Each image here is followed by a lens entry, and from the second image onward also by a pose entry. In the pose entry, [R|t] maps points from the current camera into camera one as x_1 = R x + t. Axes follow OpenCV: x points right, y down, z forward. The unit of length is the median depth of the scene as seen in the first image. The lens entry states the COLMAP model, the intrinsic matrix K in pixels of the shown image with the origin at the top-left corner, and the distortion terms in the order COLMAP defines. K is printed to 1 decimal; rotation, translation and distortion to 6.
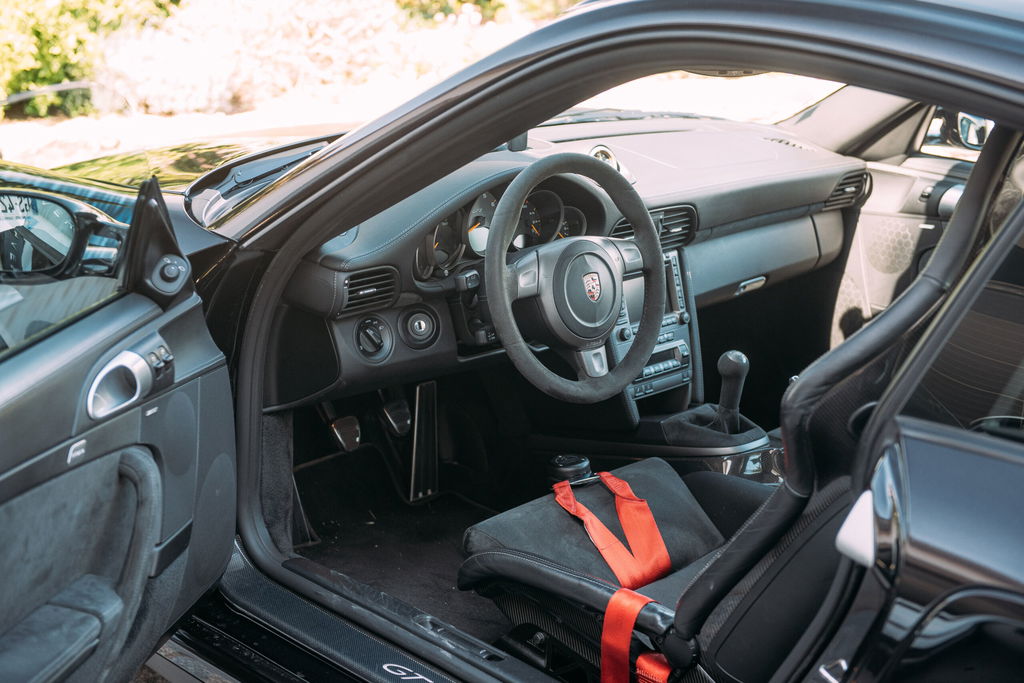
lens RADIAL K [[1642.6, 0, 512.0], [0, 1642.6, 341.5], [0, 0, 1]] dist [0.130560, -0.008646]
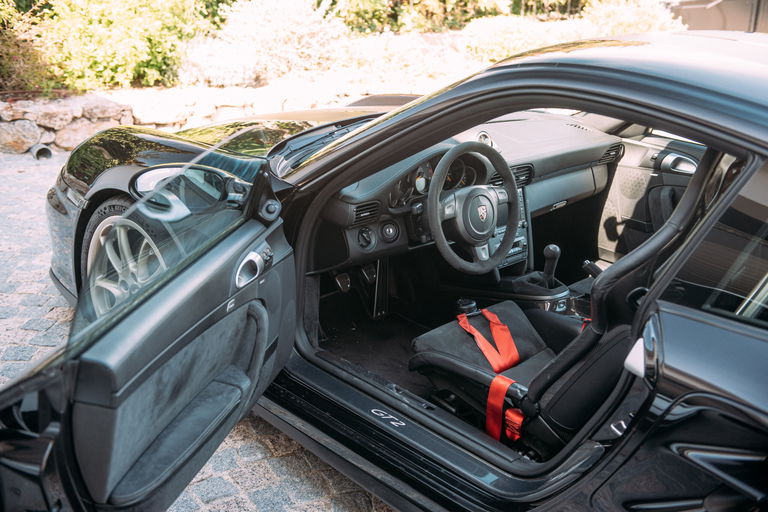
lens RADIAL K [[930.1, 0, 384.0], [0, 930.1, 256.0], [0, 0, 1]] dist [0.102233, -0.005621]
pose [[0.999788, 0.020400, -0.002765, -0.059390], [-0.020198, 0.997999, 0.059920, -0.045143], [0.003982, -0.059851, 0.998199, -0.068932]]
